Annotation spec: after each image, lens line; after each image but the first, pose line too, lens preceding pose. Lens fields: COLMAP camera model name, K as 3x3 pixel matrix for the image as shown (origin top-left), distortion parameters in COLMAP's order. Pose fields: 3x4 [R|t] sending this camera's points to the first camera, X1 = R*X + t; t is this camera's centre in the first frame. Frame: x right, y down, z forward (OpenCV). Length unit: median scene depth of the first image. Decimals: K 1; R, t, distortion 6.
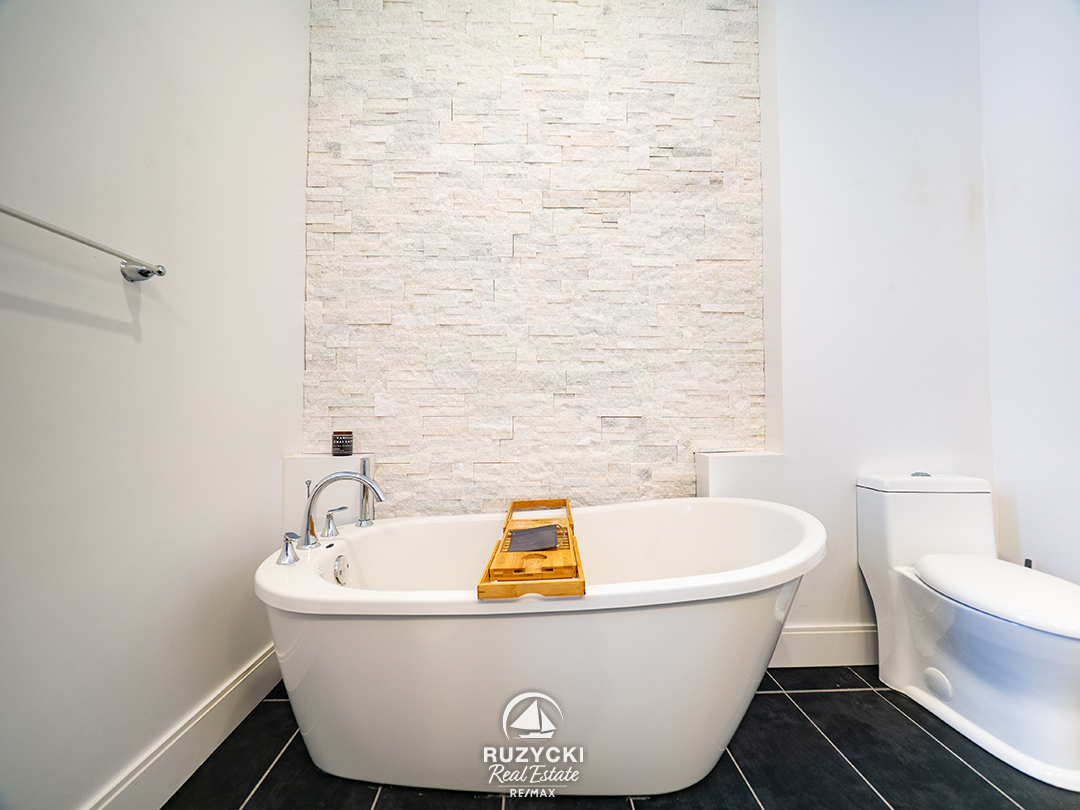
lens RADIAL K [[454.7, 0, 543.0], [0, 454.7, 403.6], [0, 0, 1]] dist [-0.007796, -0.000121]
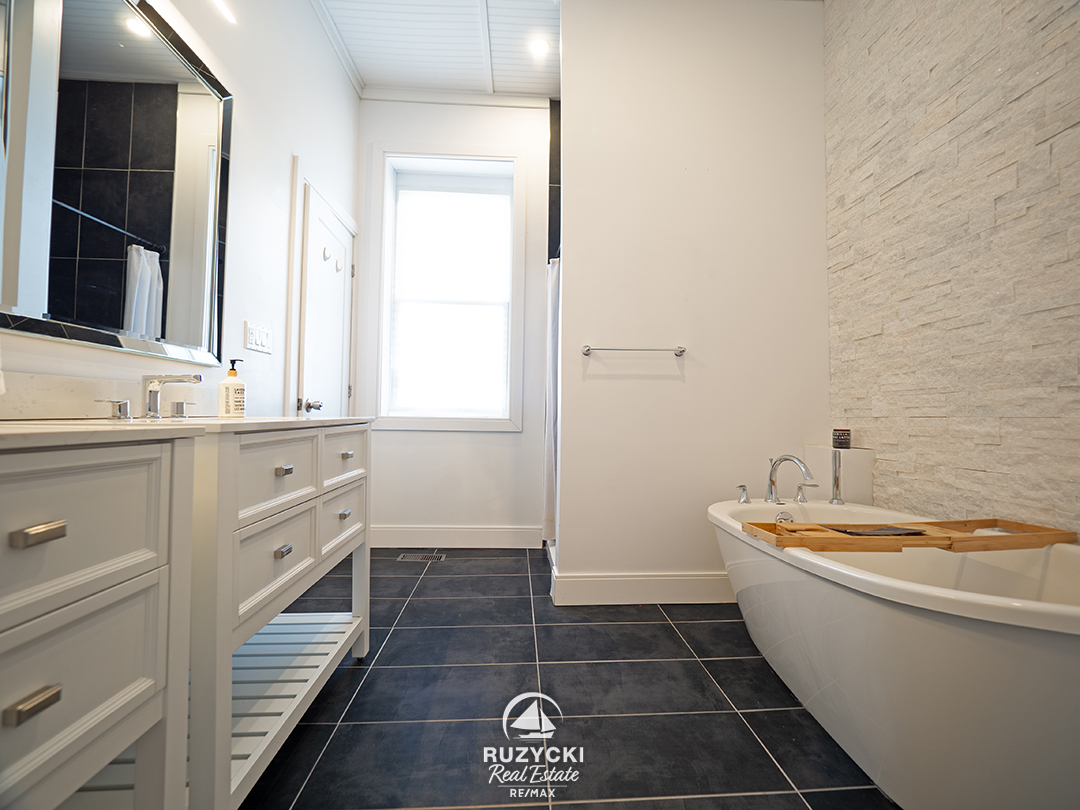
lens RADIAL K [[454.7, 0, 539.1], [0, 454.7, 403.5], [0, 0, 1]] dist [-0.007796, -0.000121]
pose [[0.023326, -0.029145, -0.999303, 0.735524], [0.023250, 0.999320, -0.028603, 0.006930], [0.999458, -0.022567, 0.023988, 0.133481]]
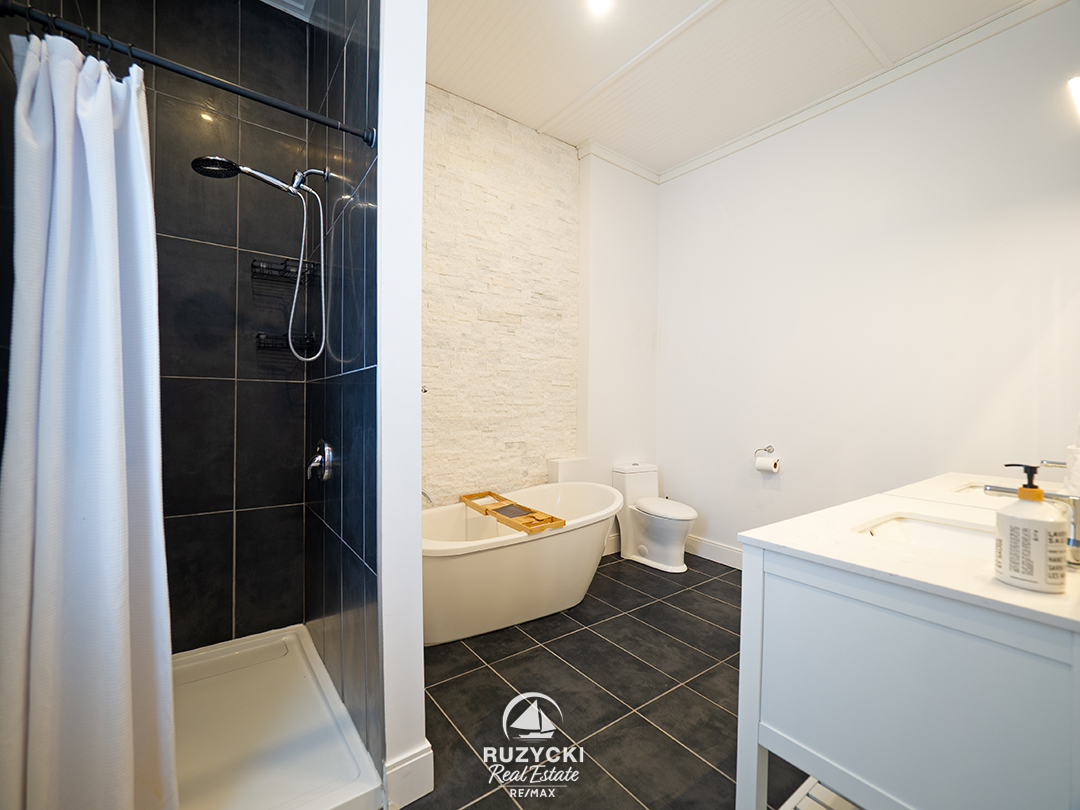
lens RADIAL K [[454.7, 0, 541.6], [0, 454.7, 400.2], [0, 0, 1]] dist [-0.007796, -0.000121]
pose [[0.816738, 0.013835, 0.576842, -0.777087], [-0.029683, 0.999396, 0.018058, -0.172557], [-0.576244, -0.031871, 0.816656, -0.518171]]
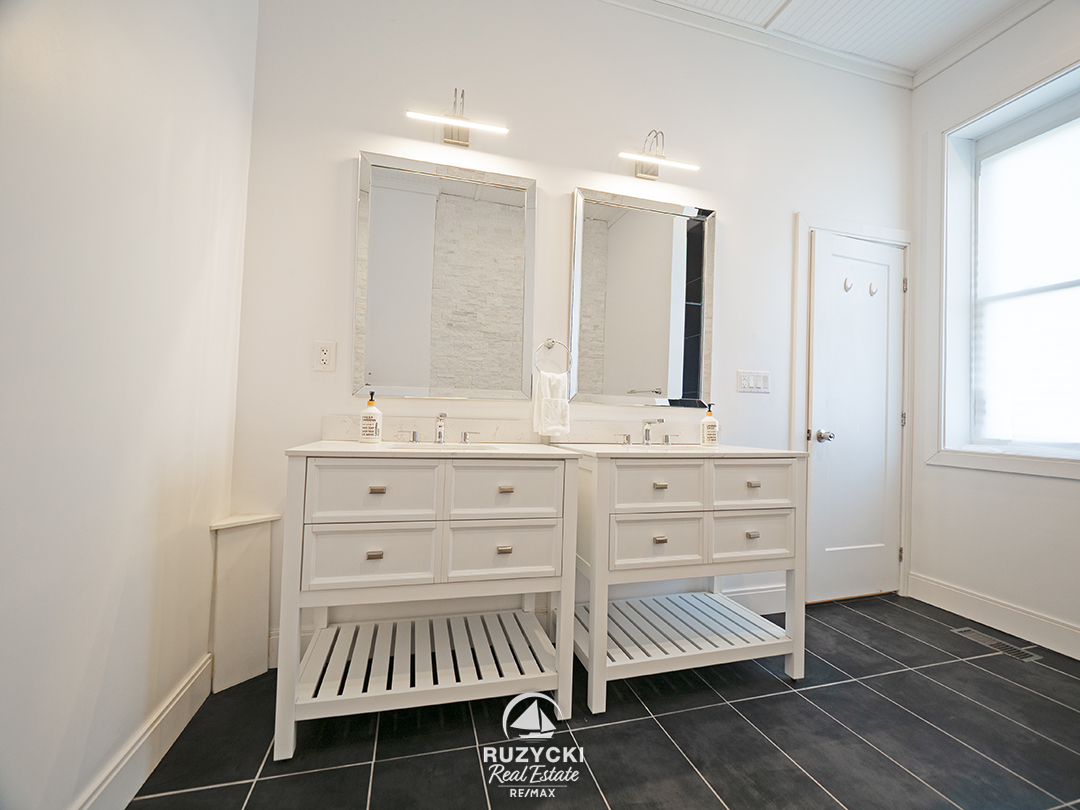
lens RADIAL K [[454.7, 0, 539.7], [0, 454.7, 405.0], [0, 0, 1]] dist [-0.007796, -0.000121]
pose [[-0.969210, -0.040242, -0.242925, 0.581686], [-0.026226, 0.997814, -0.060659, -0.028082], [0.244835, -0.052421, -0.968147, 0.630069]]
